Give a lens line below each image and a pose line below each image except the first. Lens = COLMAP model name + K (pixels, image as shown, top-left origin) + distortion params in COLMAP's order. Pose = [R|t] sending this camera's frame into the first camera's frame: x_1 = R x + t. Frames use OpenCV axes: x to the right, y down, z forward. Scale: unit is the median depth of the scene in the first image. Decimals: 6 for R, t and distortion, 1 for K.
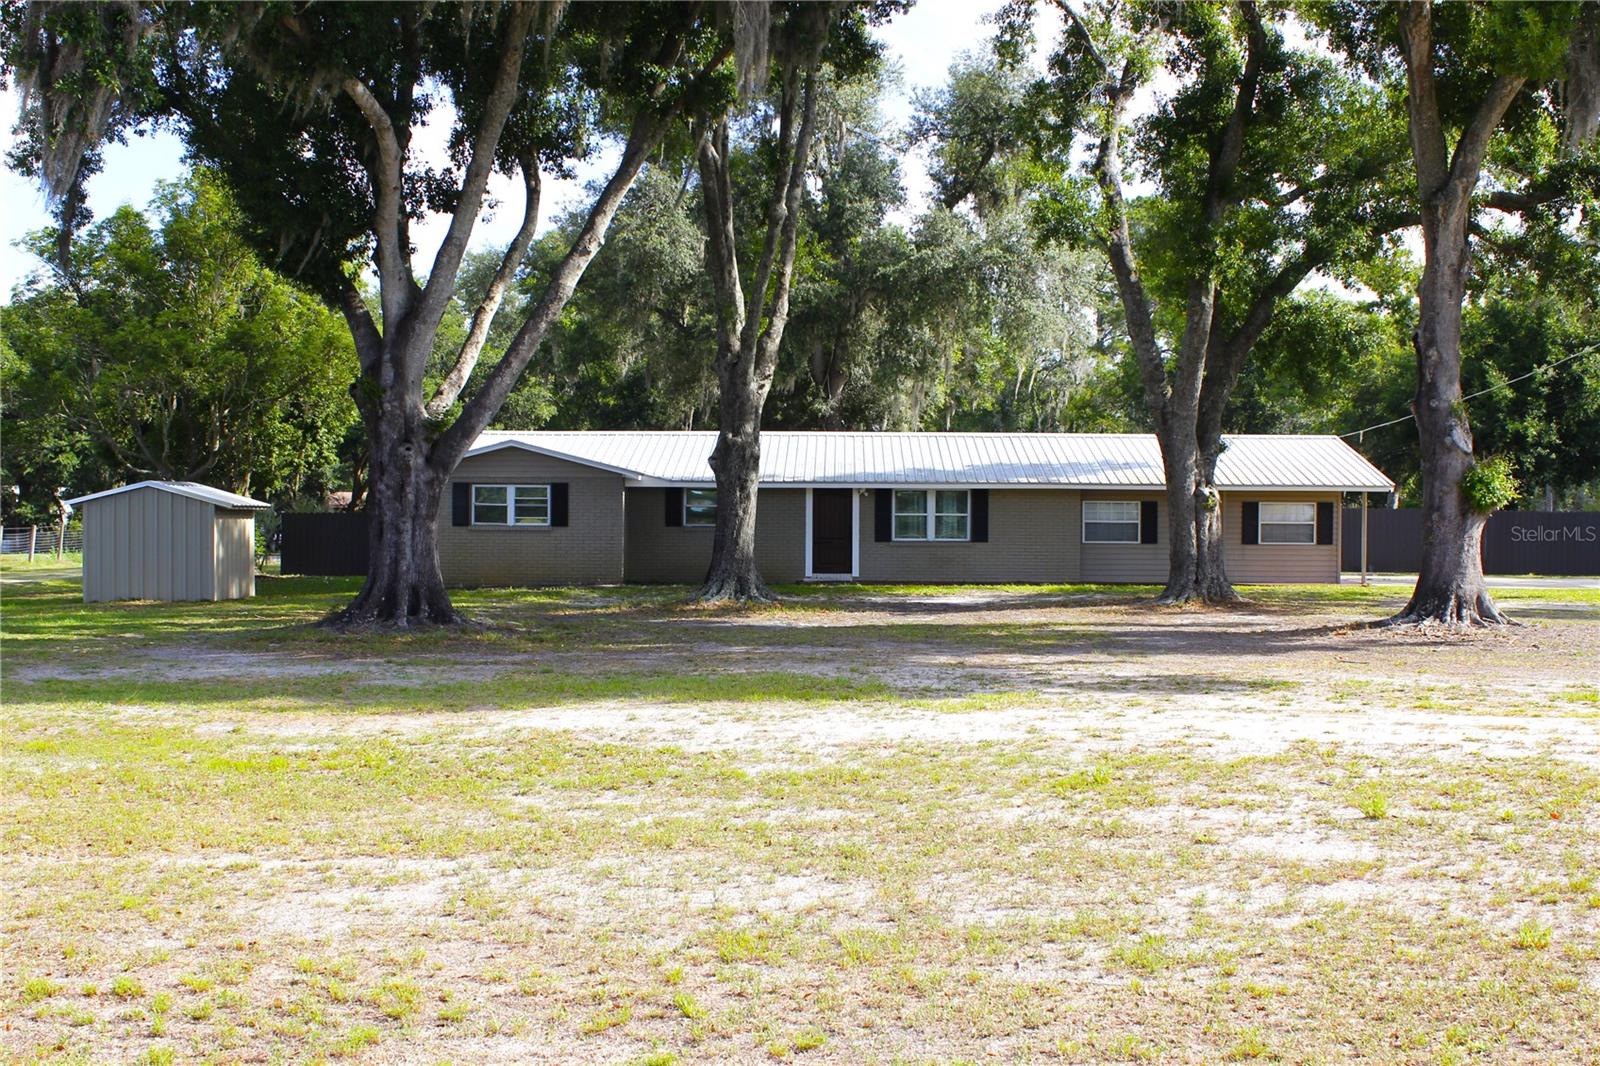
lens RADIAL K [[1907.5, 0, 798.4], [0, 1907.5, 552.4], [0, 0, 1]] dist [-0.161510, 0.284255]
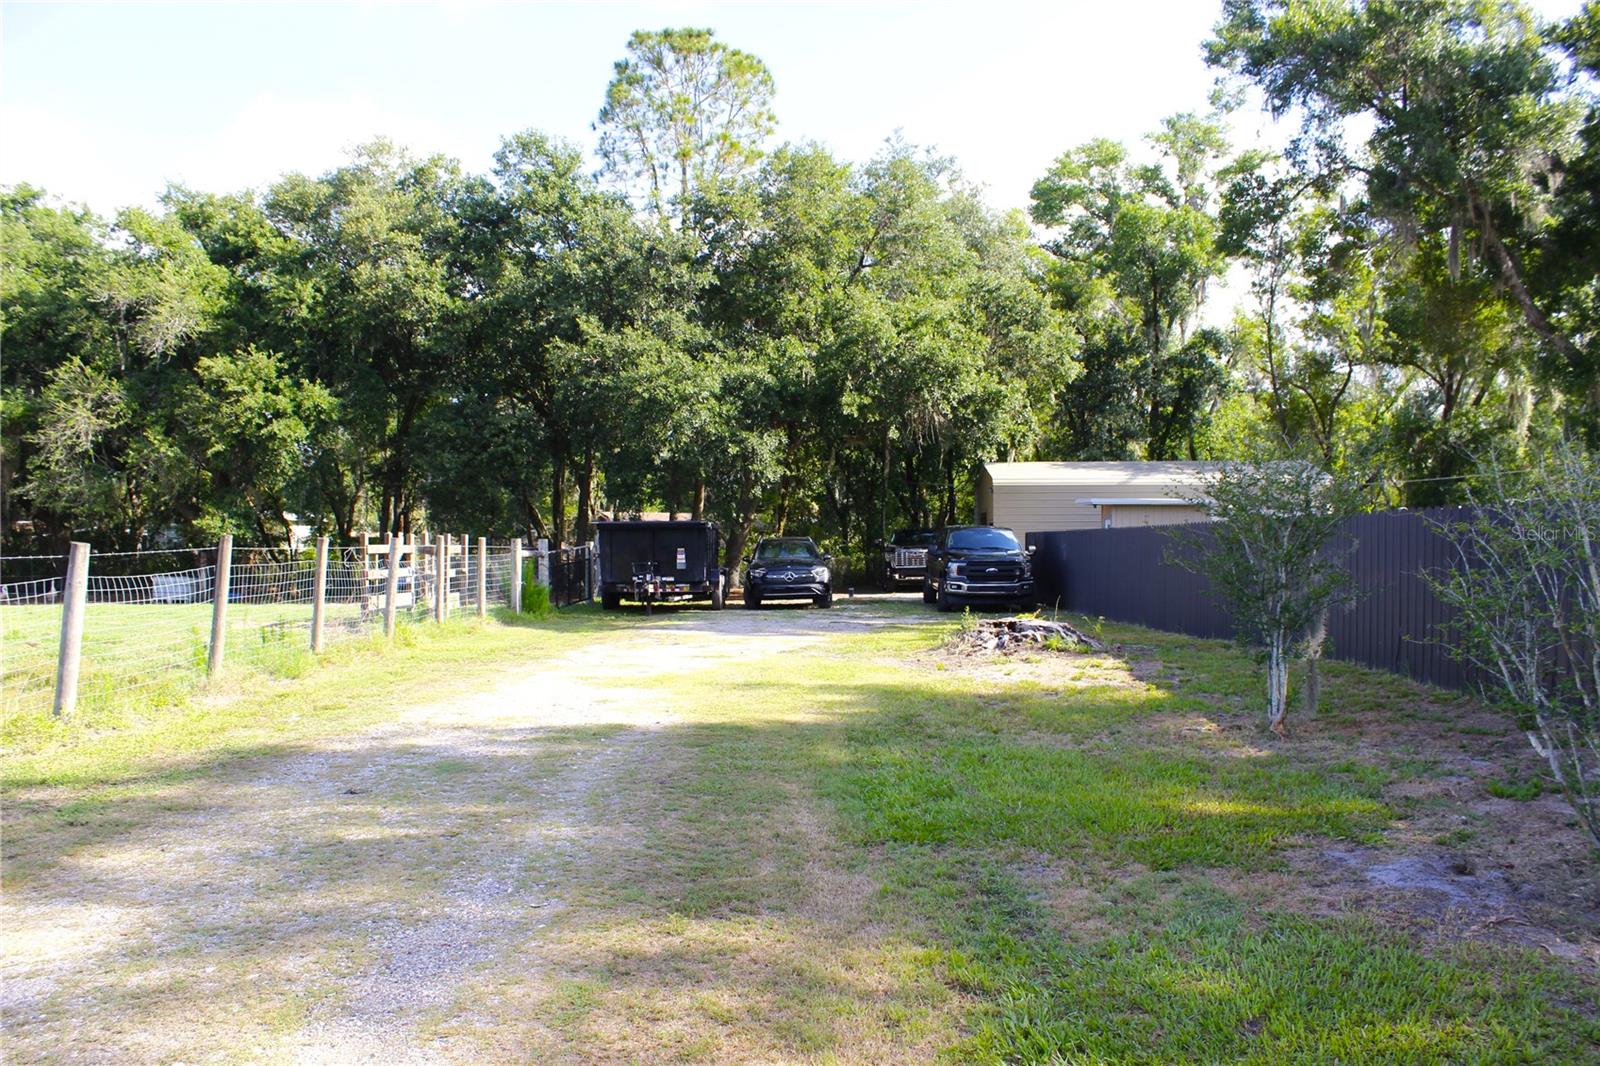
lens RADIAL K [[1329.1, 0, 796.0], [0, 1329.1, 554.3], [0, 0, 1]] dist [-0.161734, 0.144027]
pose [[0.999959, -0.000095, -0.009071, -0.498030], [0.000001, 0.999946, -0.010367, -0.019752], [0.009072, 0.010366, 0.999905, 1.298651]]
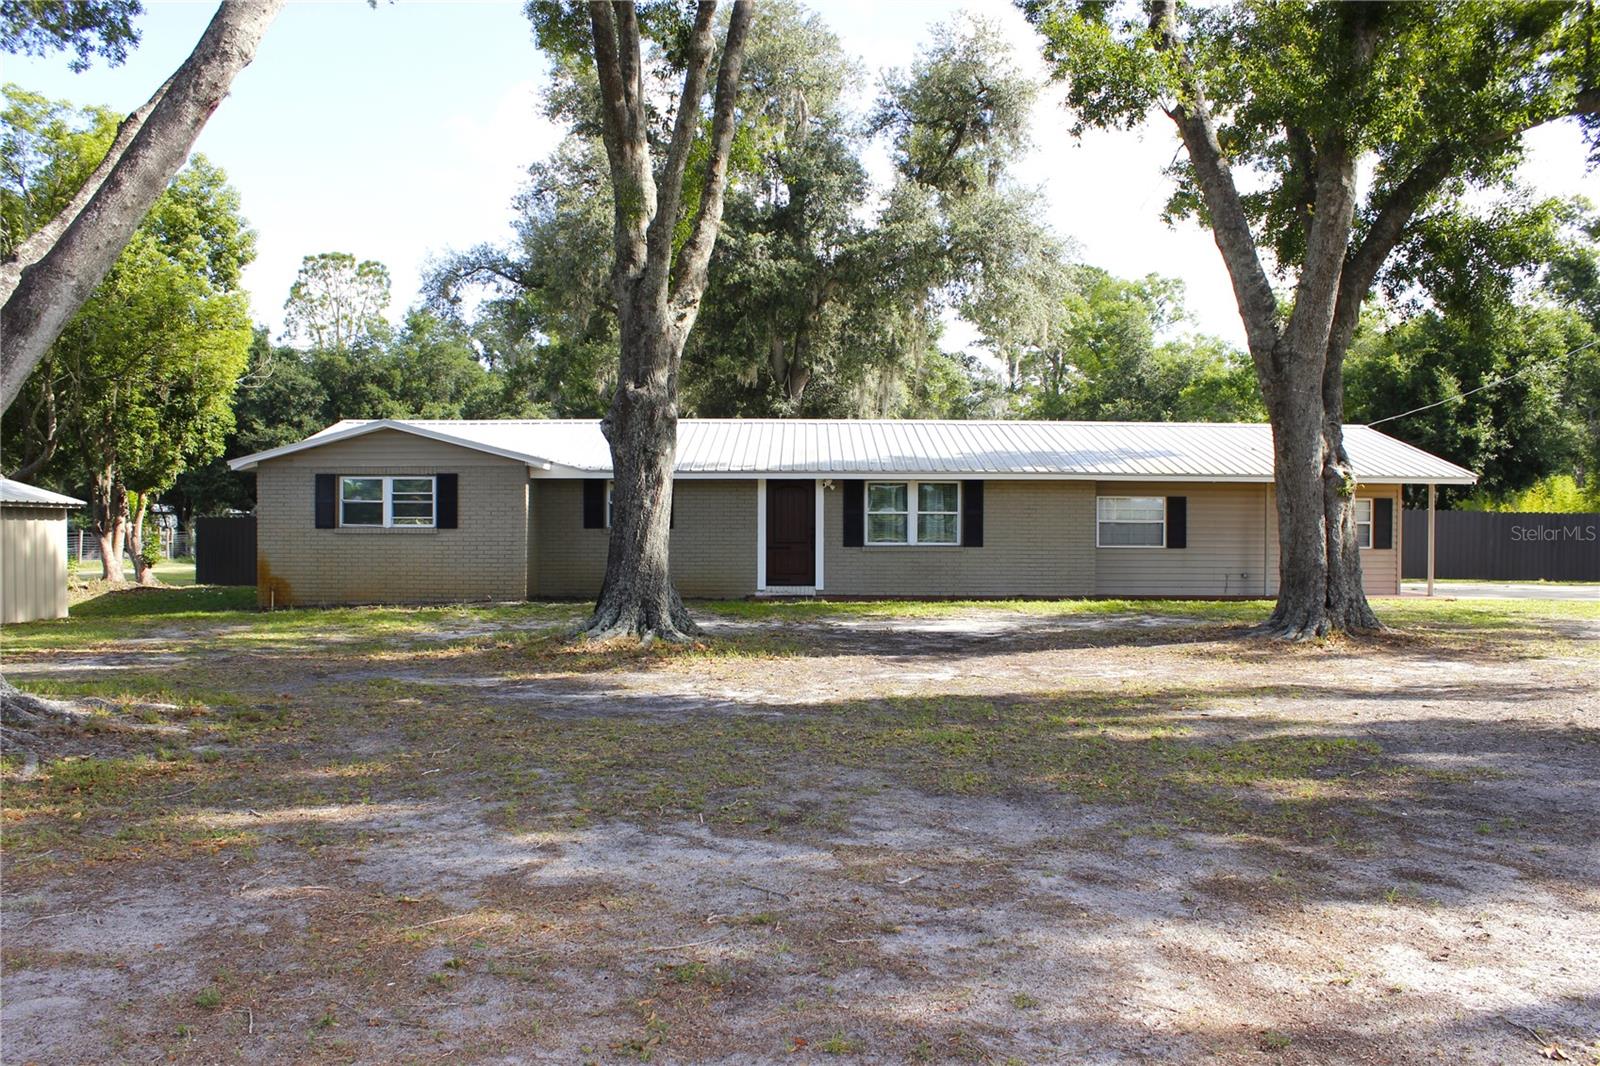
lens RADIAL K [[1329.1, 0, 796.0], [0, 1329.1, 554.3], [0, 0, 1]] dist [-0.161734, 0.144027]
pose [[0.999878, -0.002430, 0.015411, 0.012129], [0.002431, 0.999997, -0.000027, -0.002546], [-0.015411, 0.000065, 0.999881, 0.465755]]
